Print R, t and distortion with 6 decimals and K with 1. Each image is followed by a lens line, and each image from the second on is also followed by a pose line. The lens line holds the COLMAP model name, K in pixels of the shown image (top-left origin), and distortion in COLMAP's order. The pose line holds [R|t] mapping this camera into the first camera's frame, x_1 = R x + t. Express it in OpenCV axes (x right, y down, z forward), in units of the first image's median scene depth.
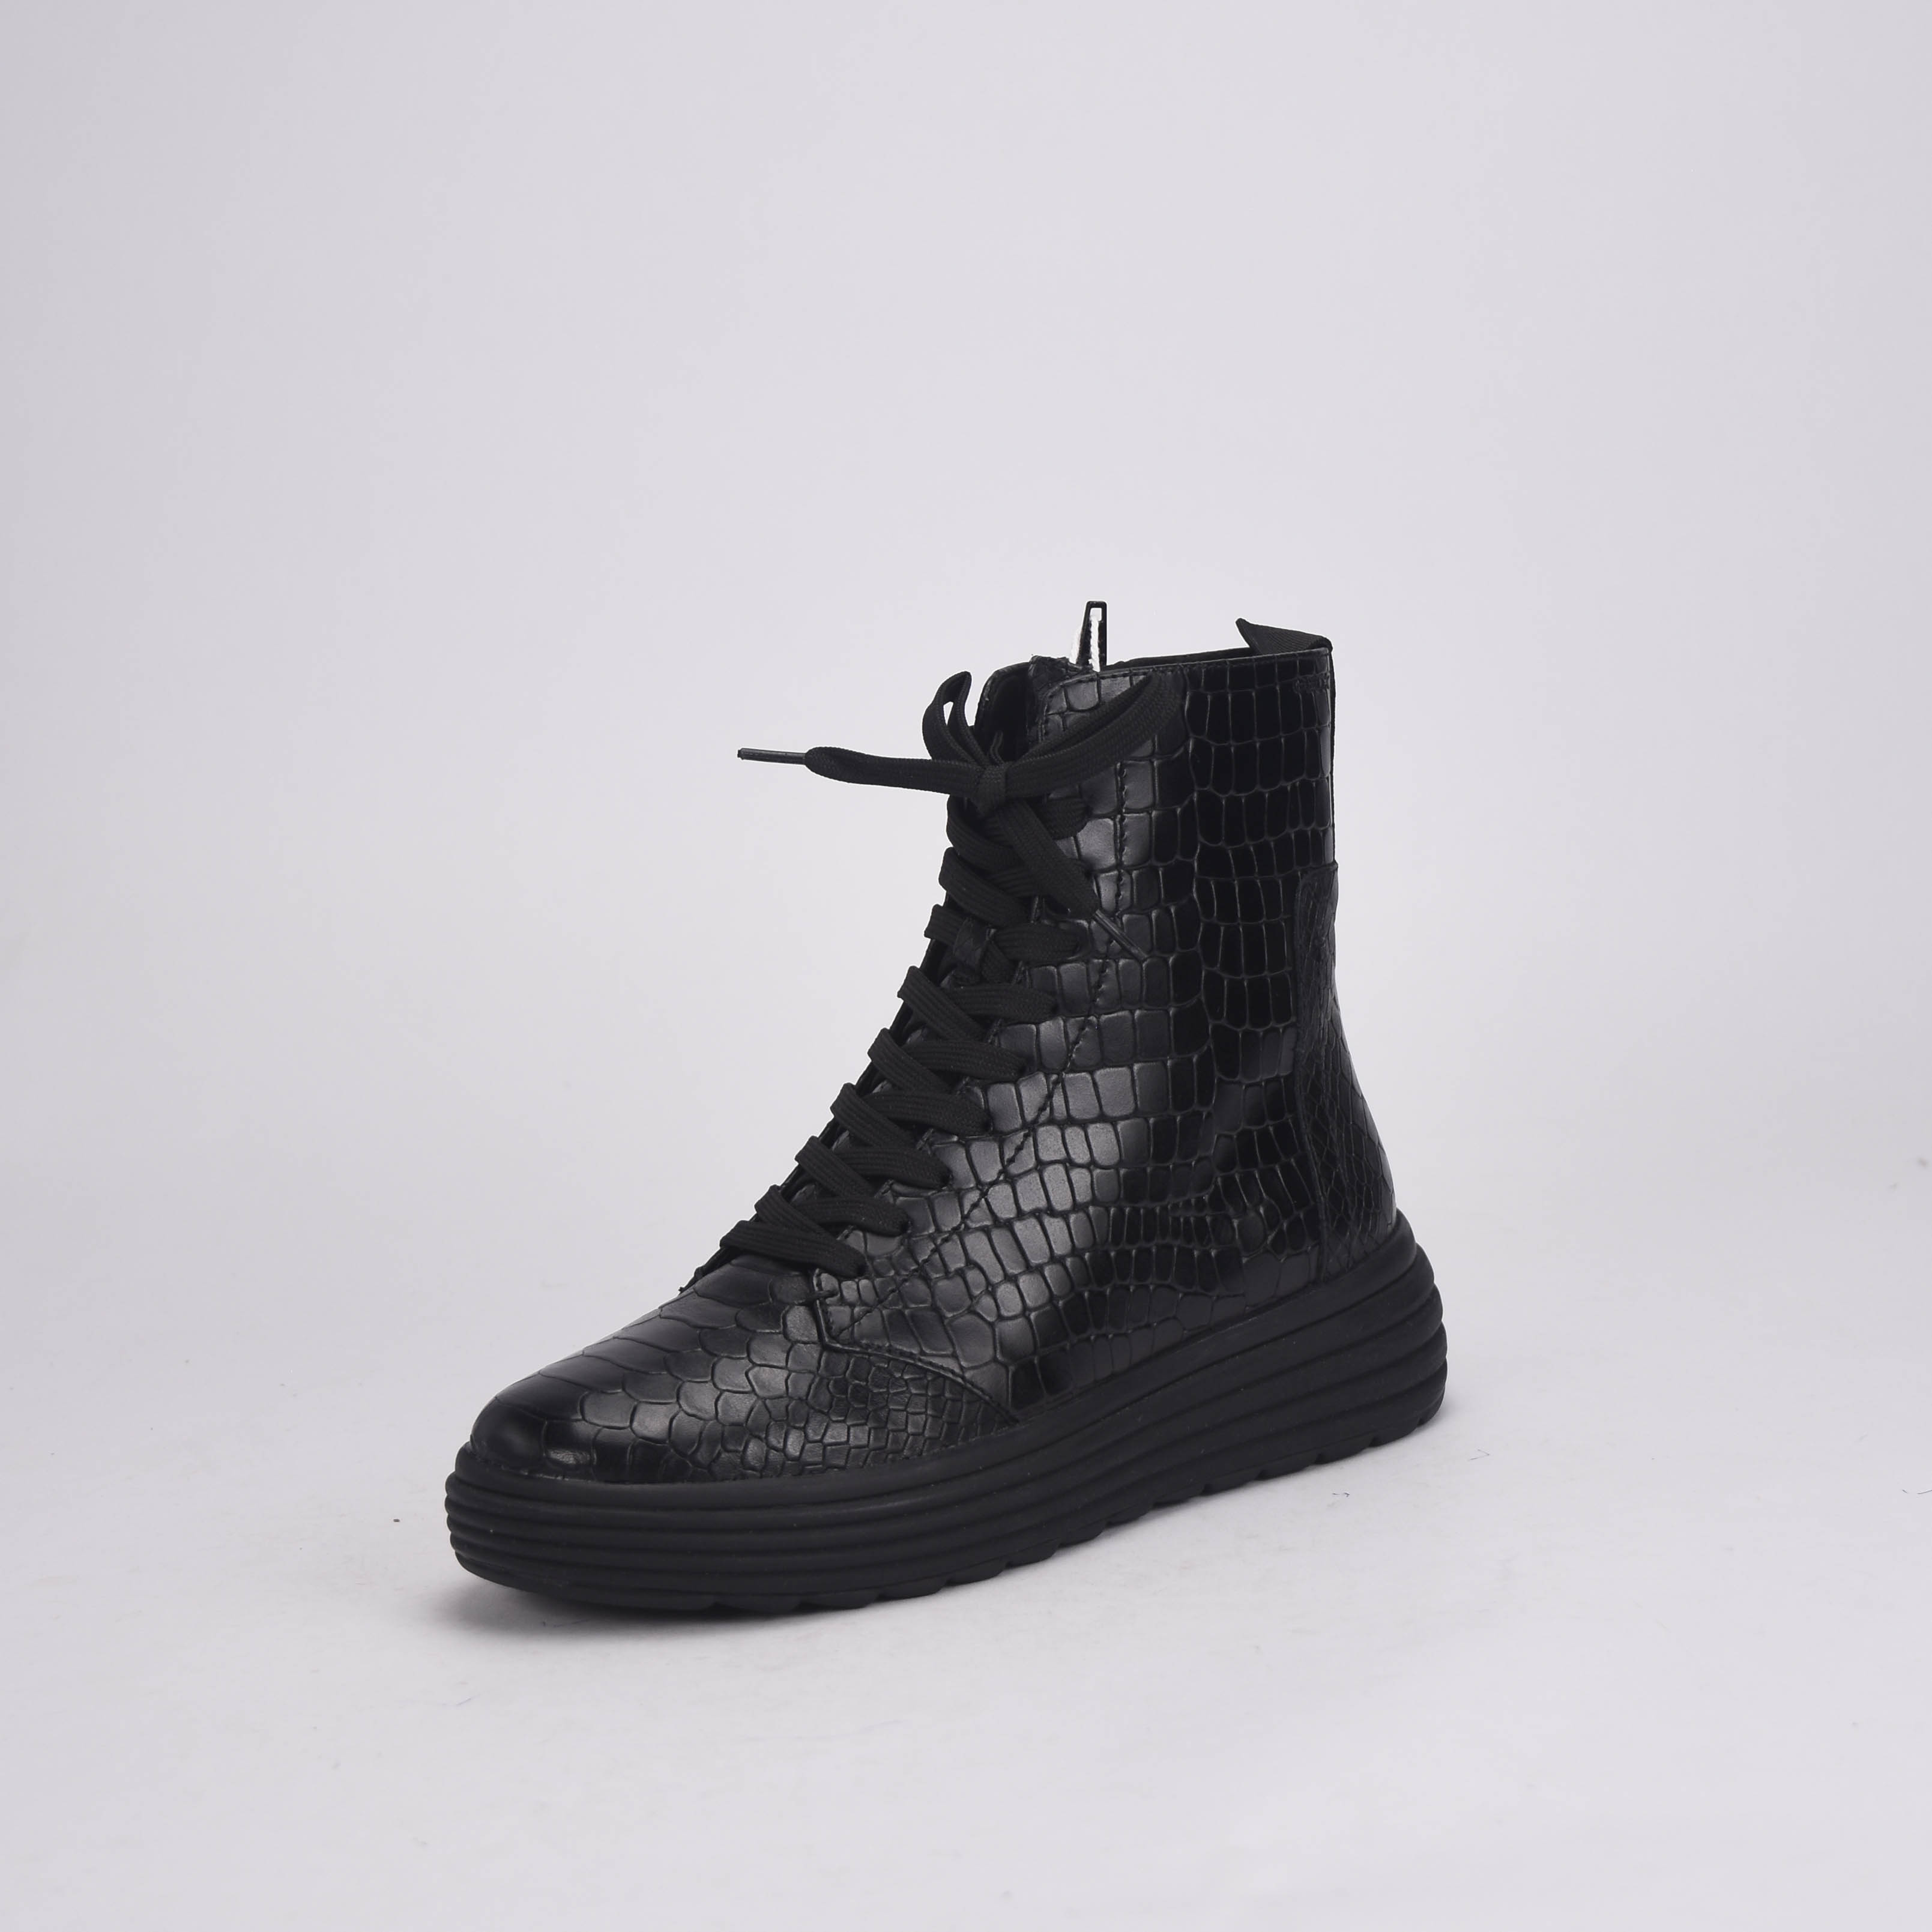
lens RADIAL K [[5843.2, 0, 953.5], [0, 5843.2, 969.0], [0, 0, 1]] dist [0.086336, 0.000000]
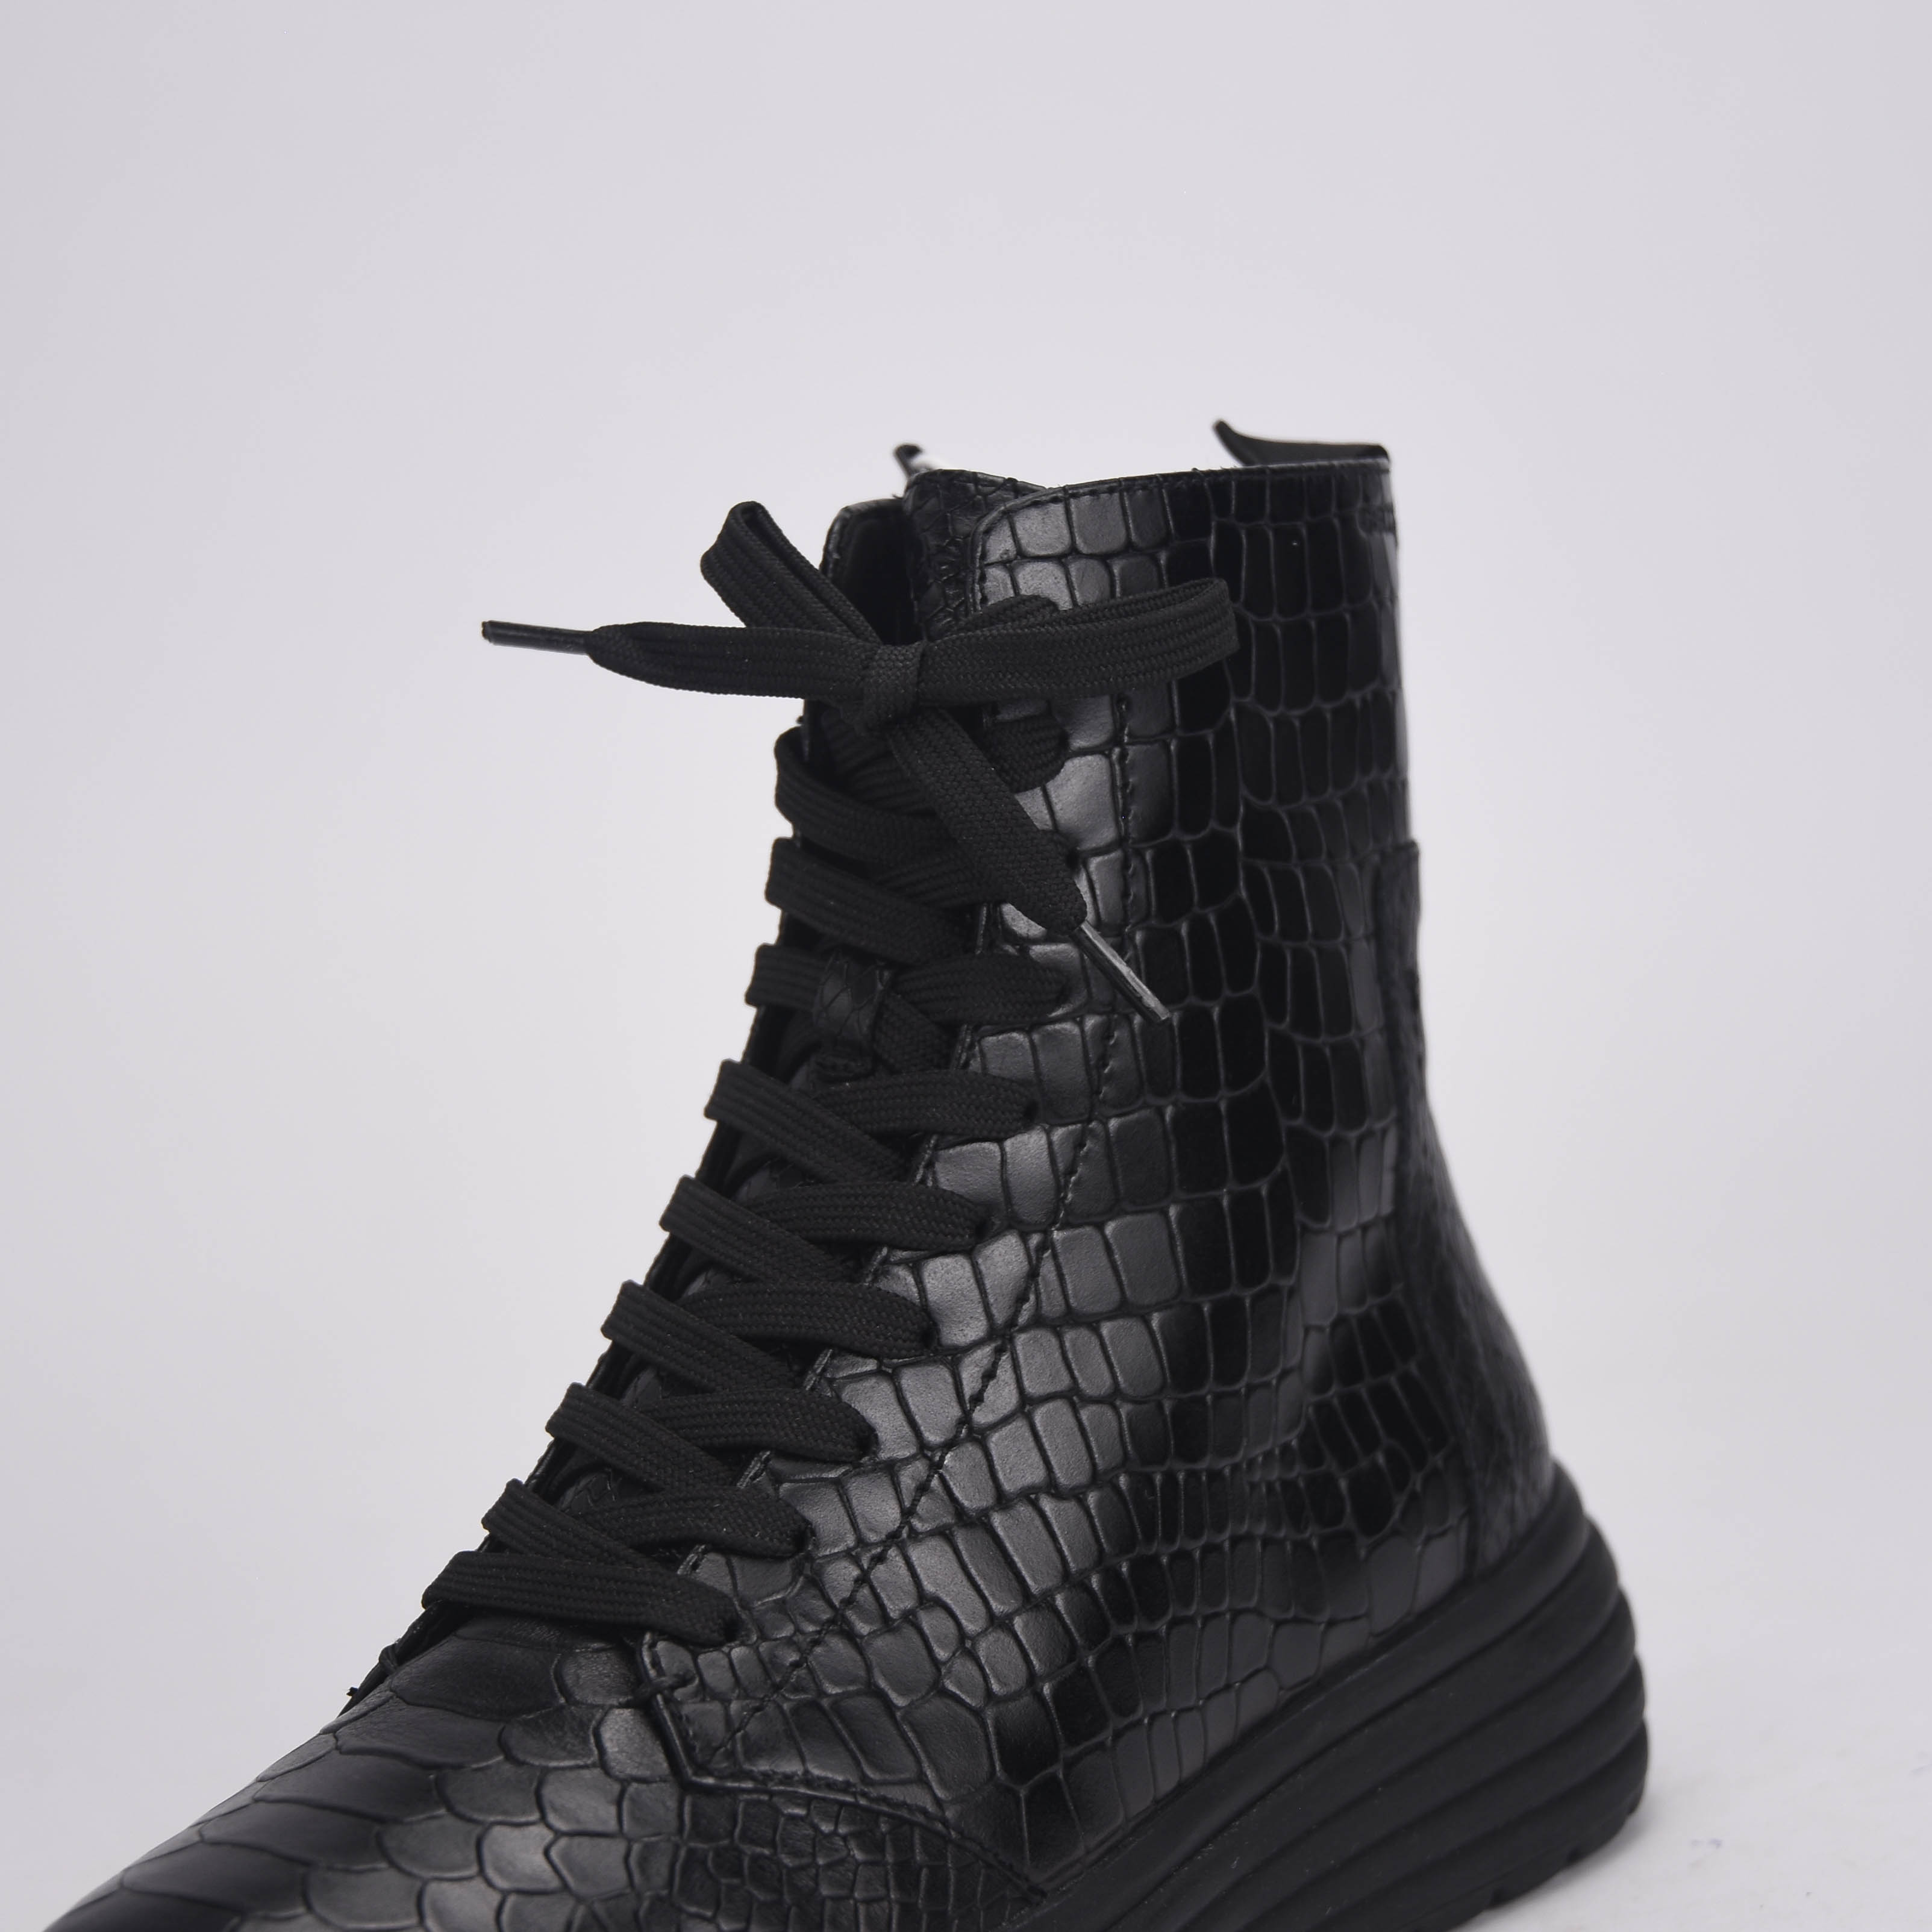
lens RADIAL K [[5843.2, 0, 975.8], [0, 5843.2, 969.8], [0, 0, 1]] dist [0.086336, 0.000000]
pose [[0.985091, -0.061807, 0.160545, -0.072928], [0.068941, 0.996848, -0.039247, 0.014586], [-0.157614, 0.049730, 0.986248, 0.469441]]
